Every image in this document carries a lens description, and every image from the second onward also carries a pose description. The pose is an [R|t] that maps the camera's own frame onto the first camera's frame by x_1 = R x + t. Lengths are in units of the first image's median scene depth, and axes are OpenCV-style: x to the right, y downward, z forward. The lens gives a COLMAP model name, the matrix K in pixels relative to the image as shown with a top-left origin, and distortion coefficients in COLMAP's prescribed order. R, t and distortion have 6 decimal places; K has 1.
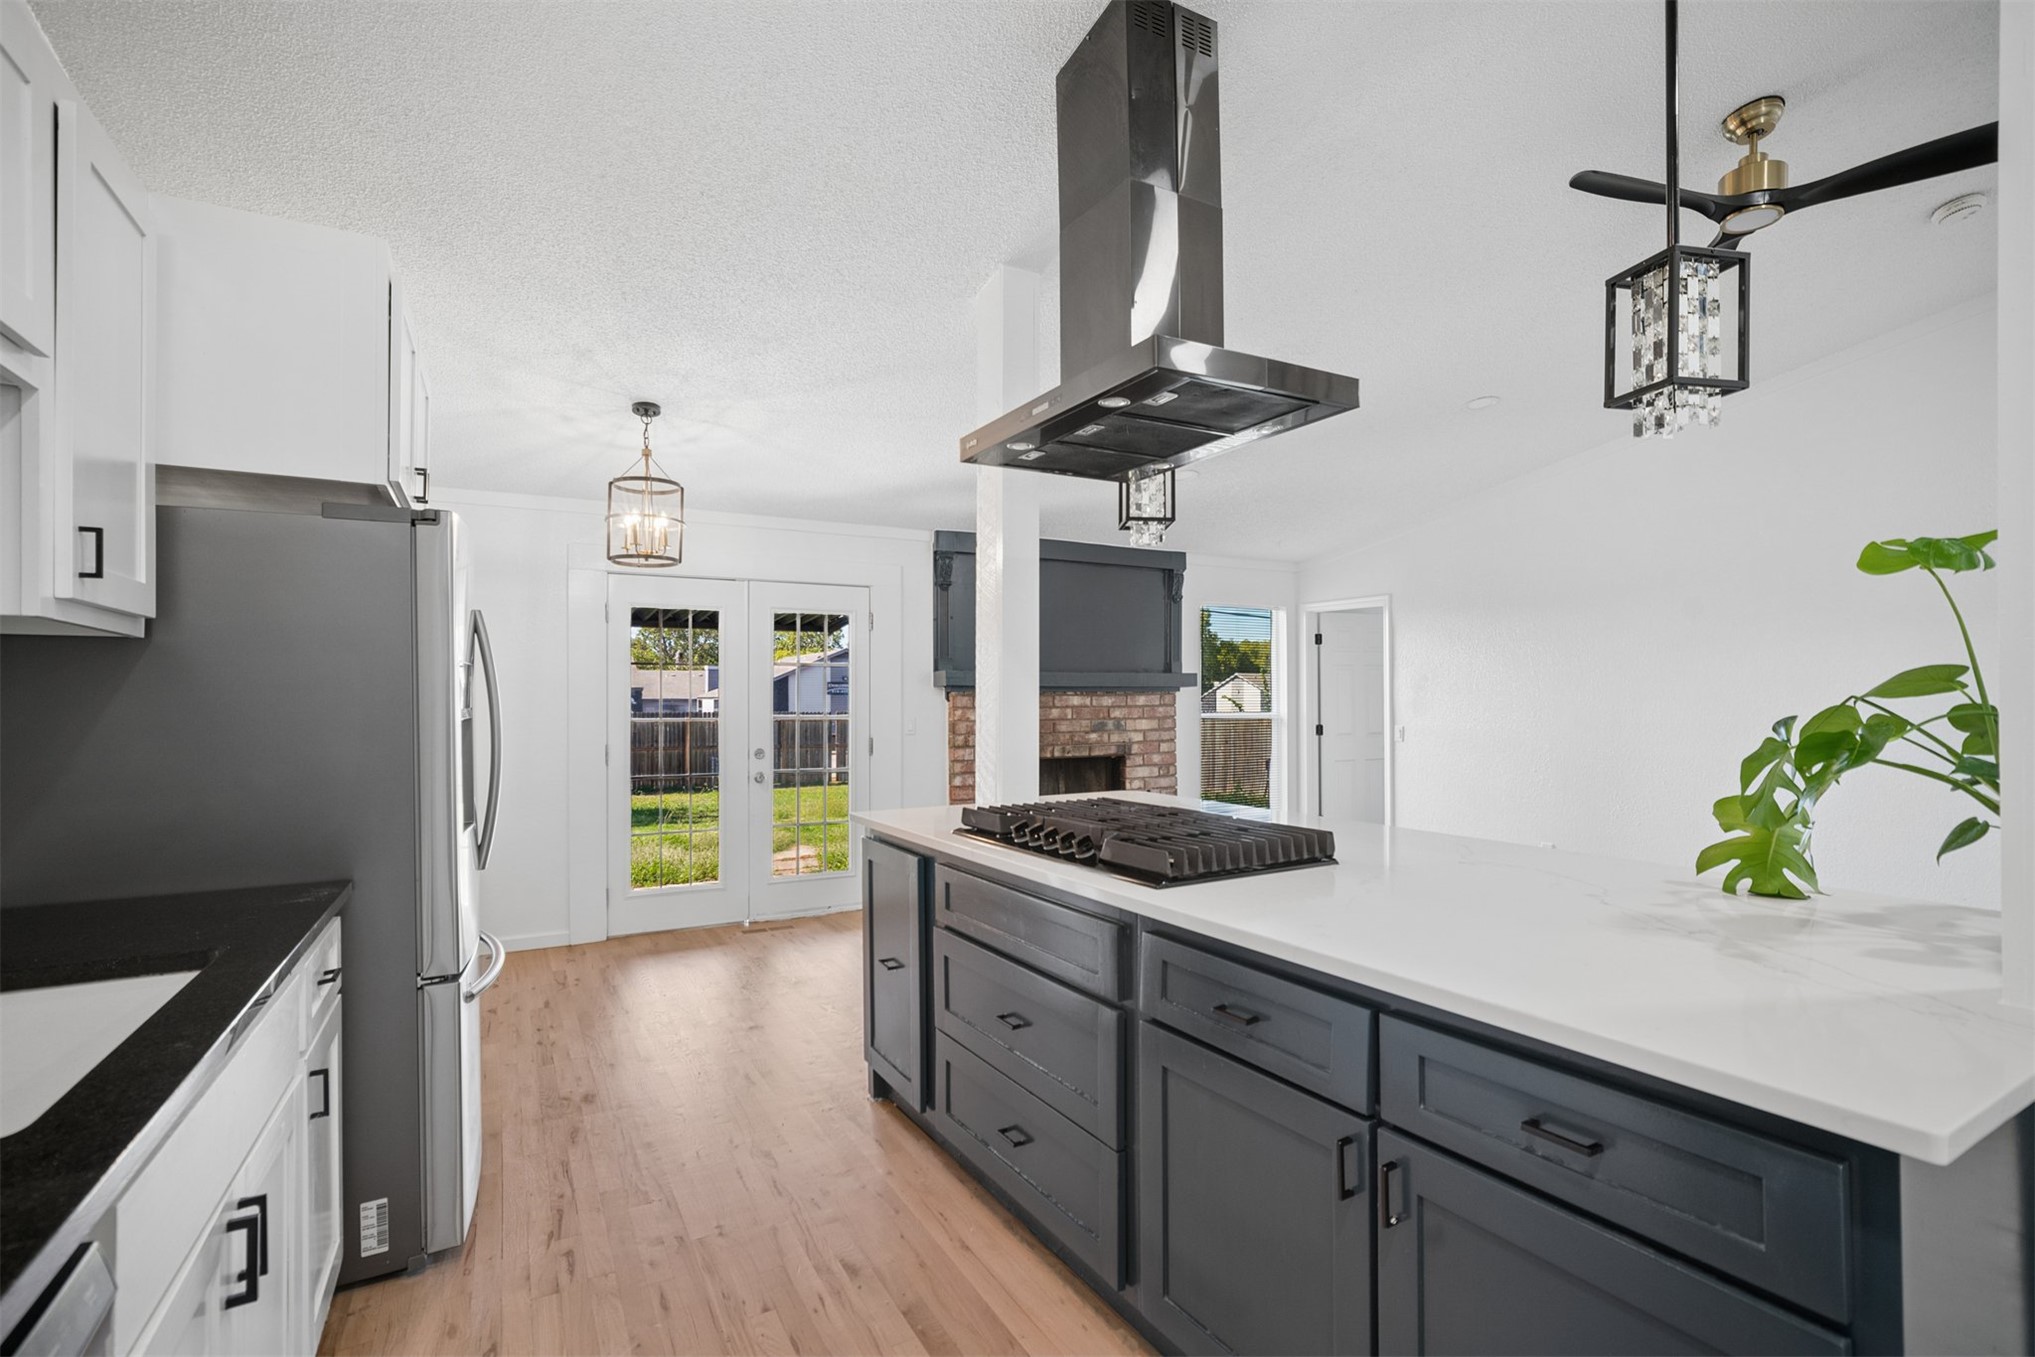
lens RADIAL K [[942.4, 0, 1022.4], [0, 942.4, 686.1], [0, 0, 1]] dist [-0.016949, 0.009921]
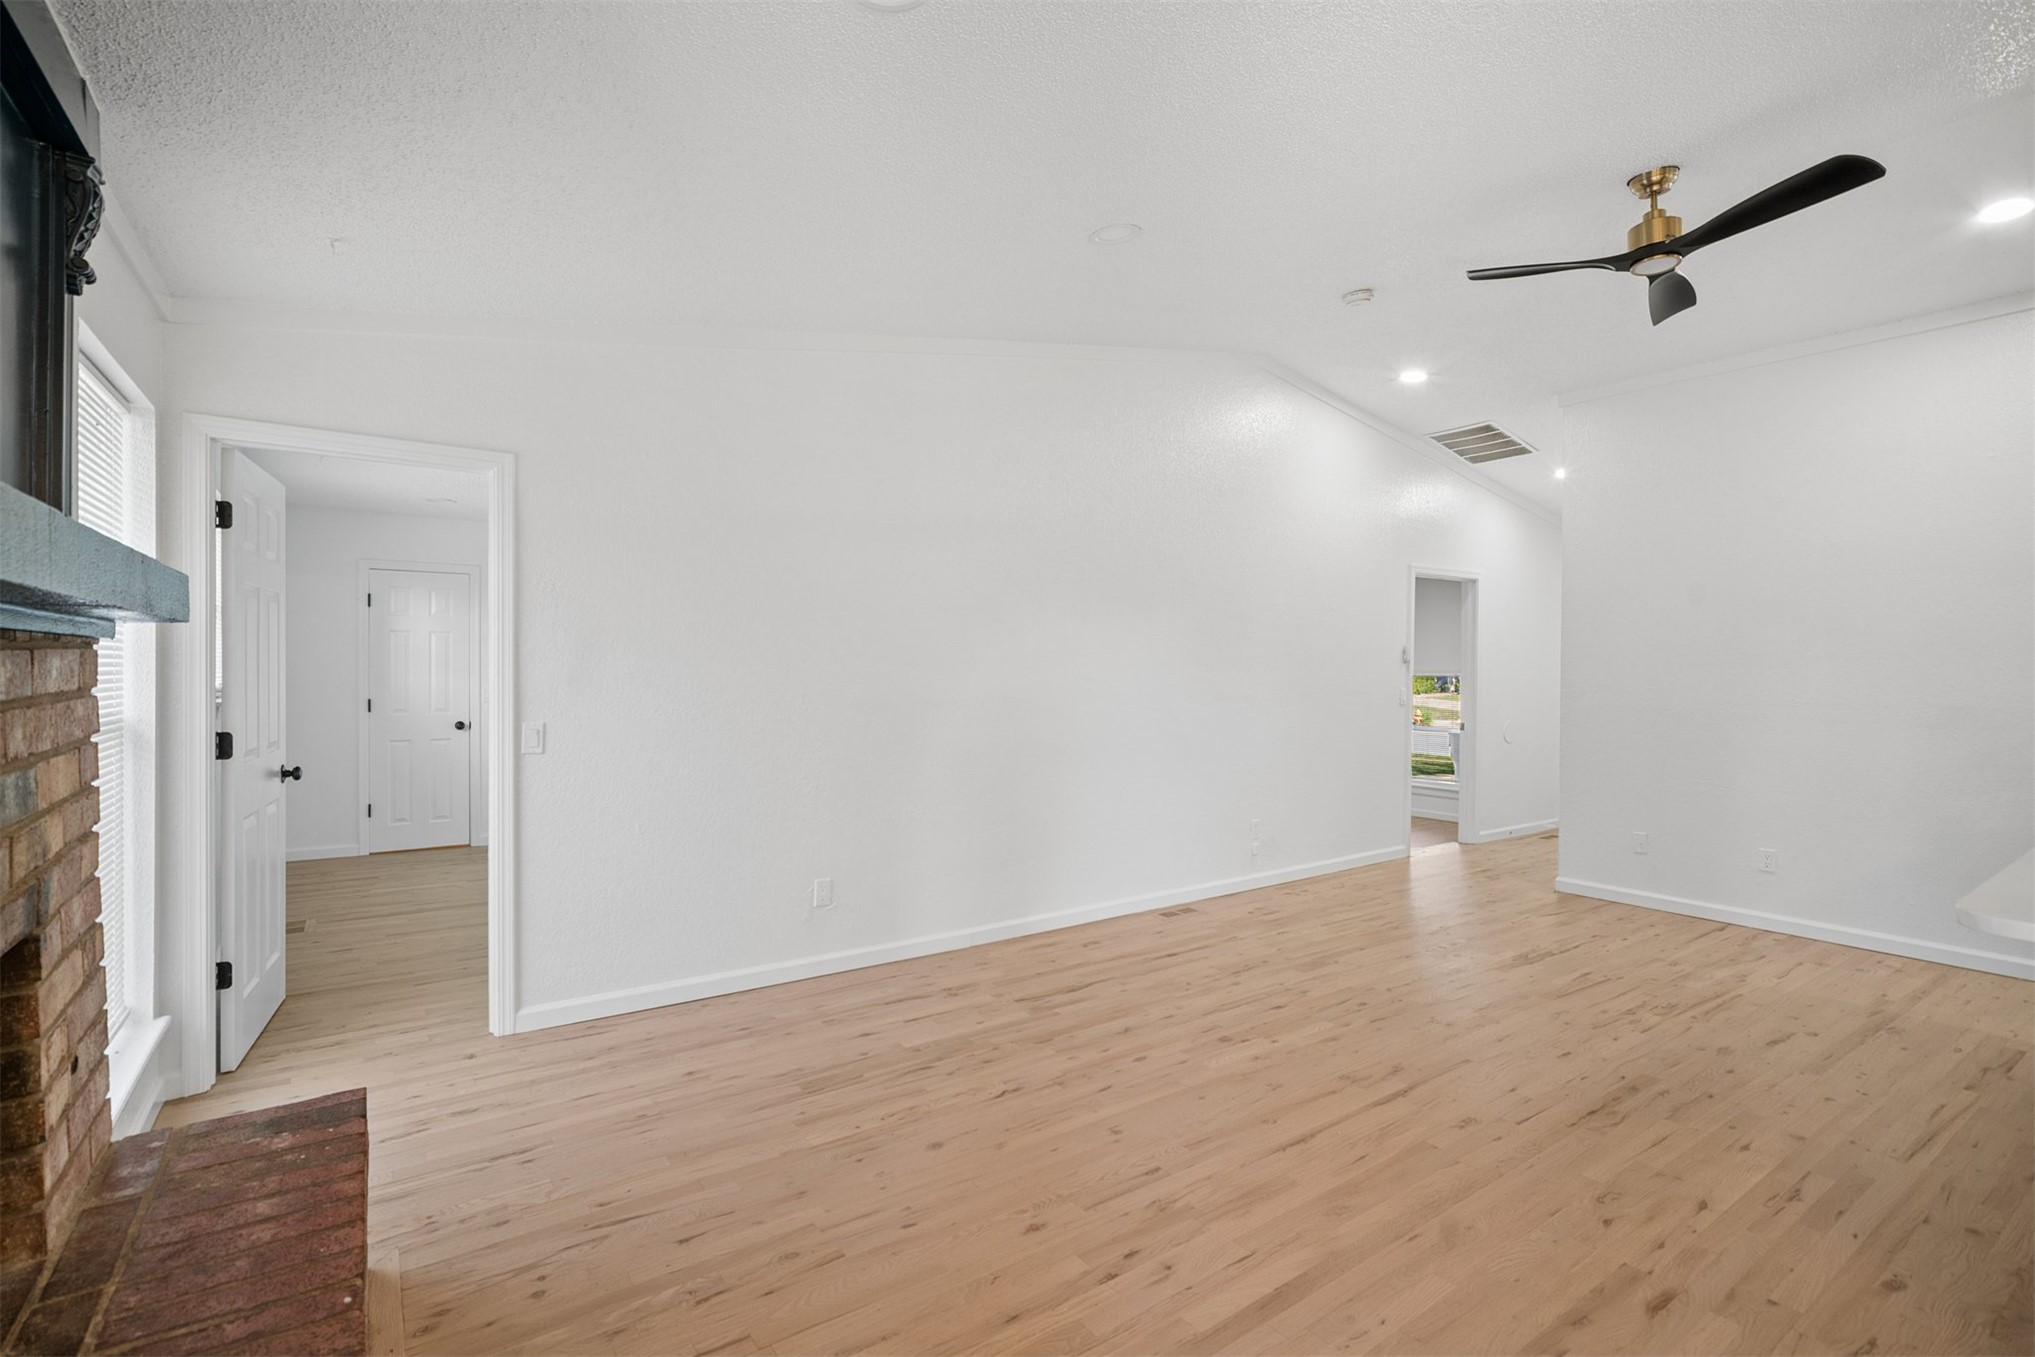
lens RADIAL K [[942.4, 0, 1041.4], [0, 942.4, 674.5], [0, 0, 1]] dist [-0.016949, 0.009921]
pose [[-0.118720, -0.003597, 0.992921, -0.127430], [-0.018102, 0.999835, 0.001458, 0.011859], [-0.992763, -0.017801, -0.118766, 0.805931]]
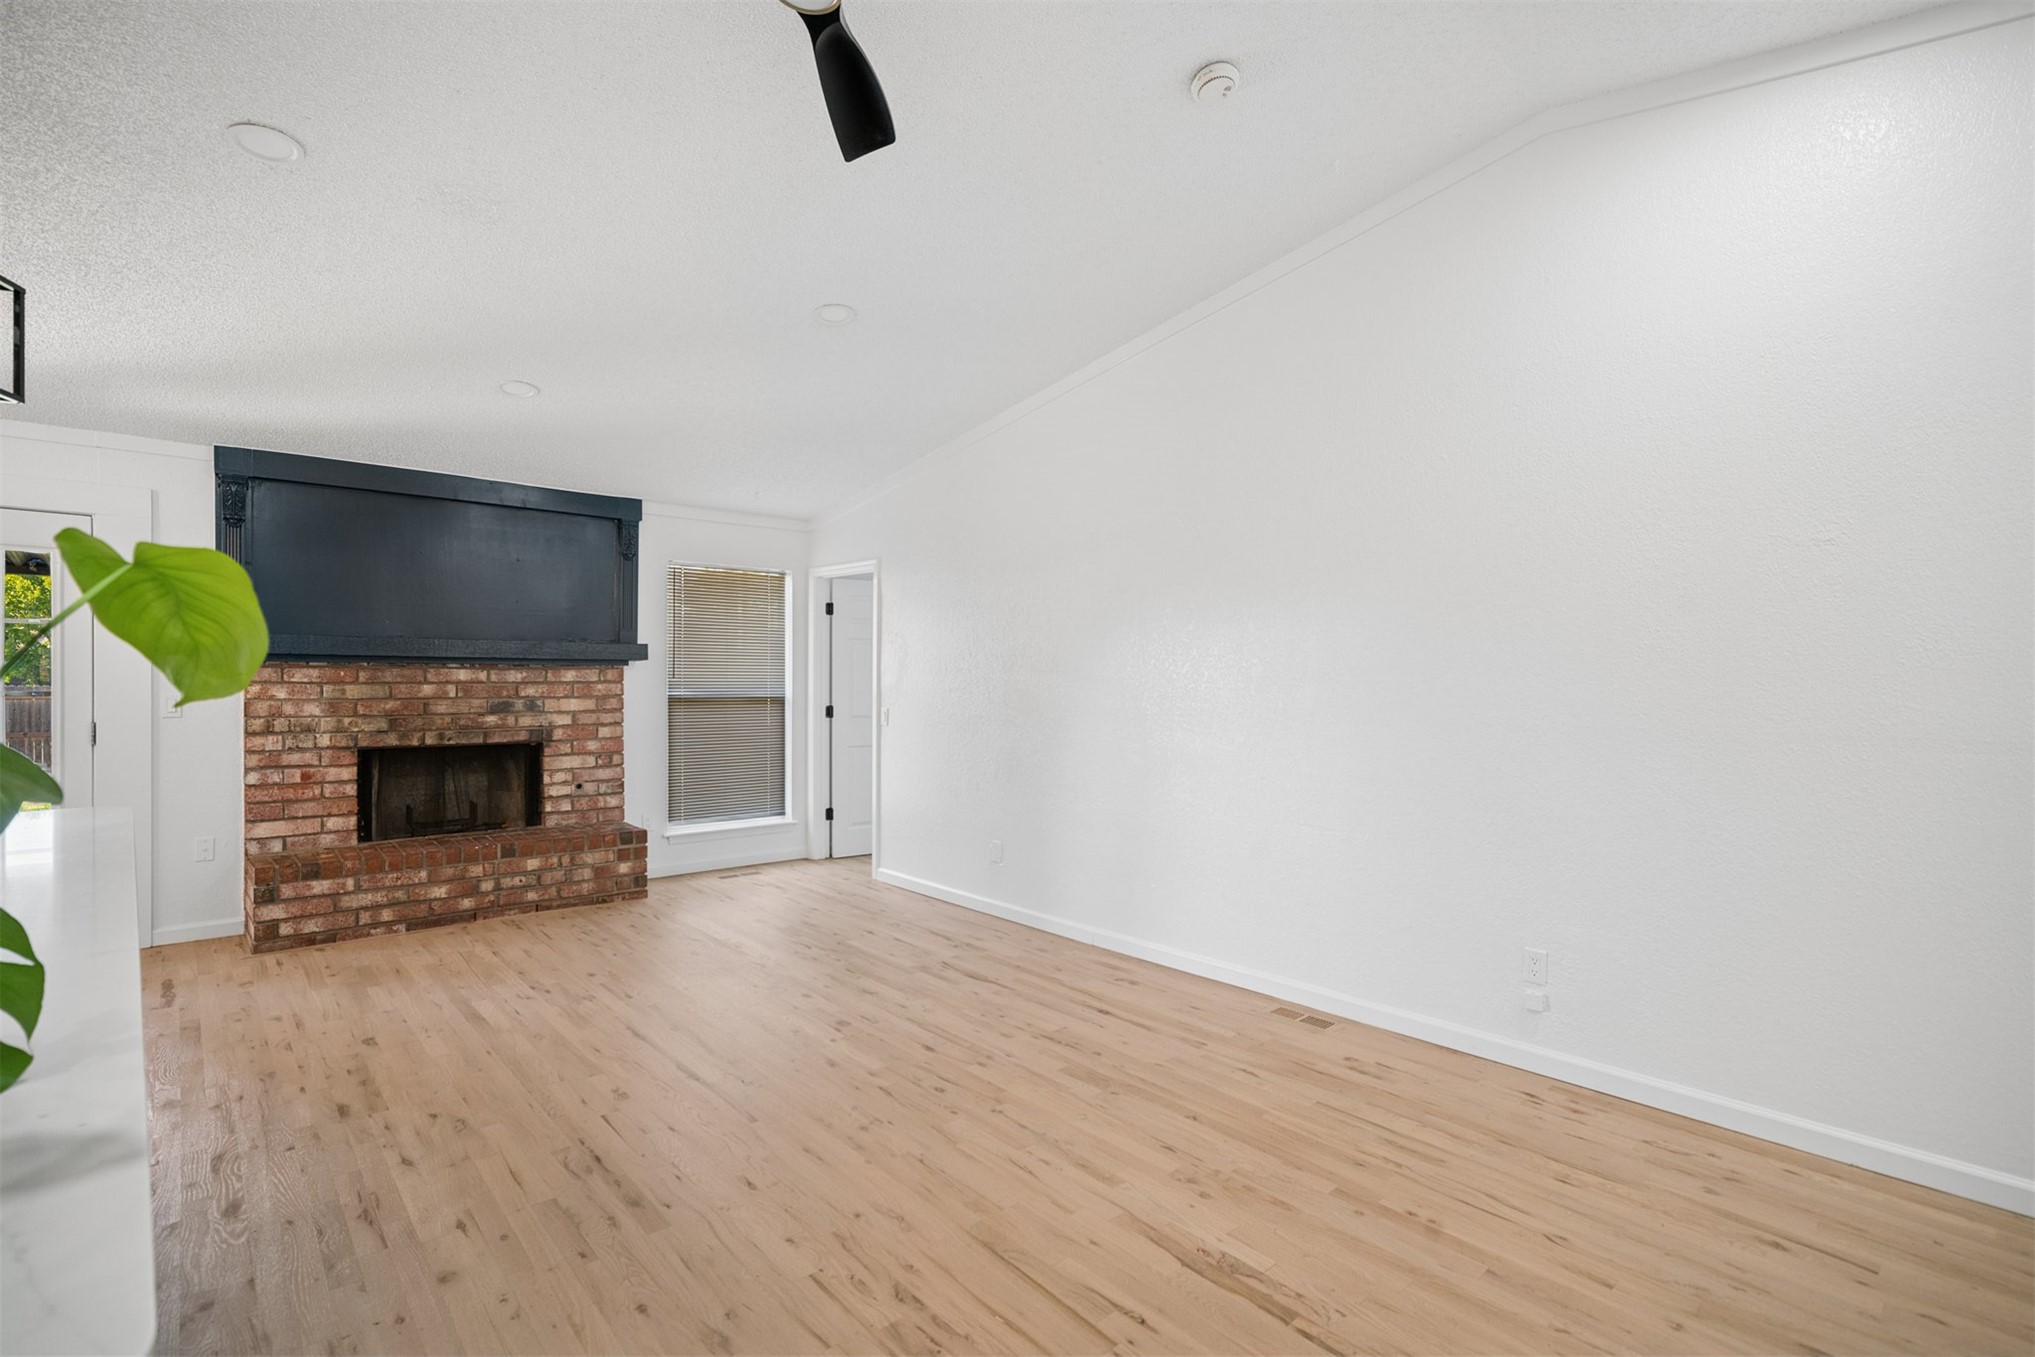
lens RADIAL K [[942.4, 0, 1034.2], [0, 942.4, 689.8], [0, 0, 1]] dist [-0.016949, 0.009921]
pose [[0.973012, 0.007967, 0.230617, 0.338740], [-0.014240, 0.999572, 0.025548, 0.000748], [-0.230314, -0.028143, 0.972709, 0.106408]]
